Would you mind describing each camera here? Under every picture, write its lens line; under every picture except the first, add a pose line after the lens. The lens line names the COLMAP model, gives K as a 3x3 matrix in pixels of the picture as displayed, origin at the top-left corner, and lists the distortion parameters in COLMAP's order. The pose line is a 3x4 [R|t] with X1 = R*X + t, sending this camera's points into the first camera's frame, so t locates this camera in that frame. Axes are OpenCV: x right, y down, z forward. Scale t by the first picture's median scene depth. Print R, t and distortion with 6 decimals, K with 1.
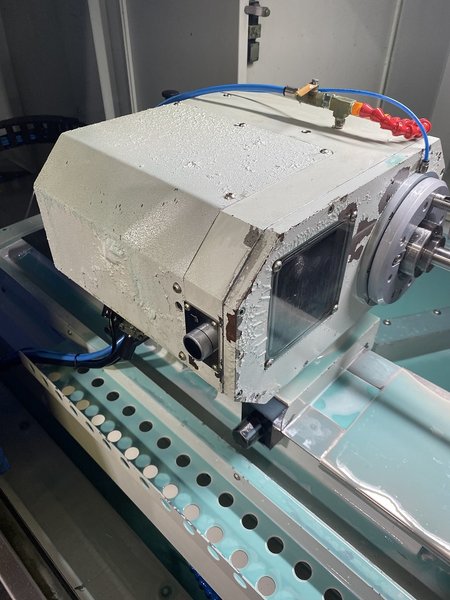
lens RADIAL K [[462.3, 0, 228.5], [0, 462.3, 300.7], [0, 0, 1]] dist [0.001442, 0.001764]
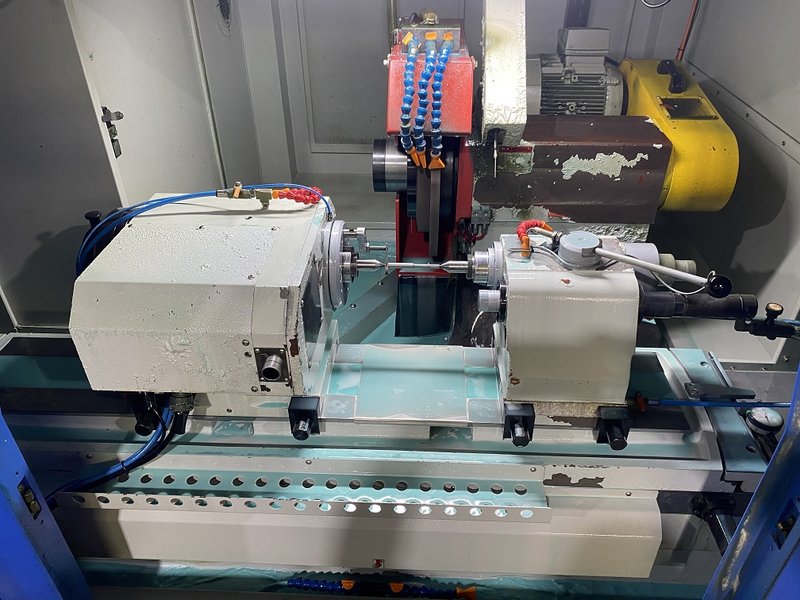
lens RADIAL K [[616.4, 0, 403.3], [0, 616.4, 297.7], [0, 0, 1]] dist [0.001442, 0.001764]
pose [[0.754289, -0.378563, 0.536412, -0.611838], [0.420703, 0.905940, 0.047768, -0.032947], [-0.504040, 0.189640, 0.842603, -0.833850]]
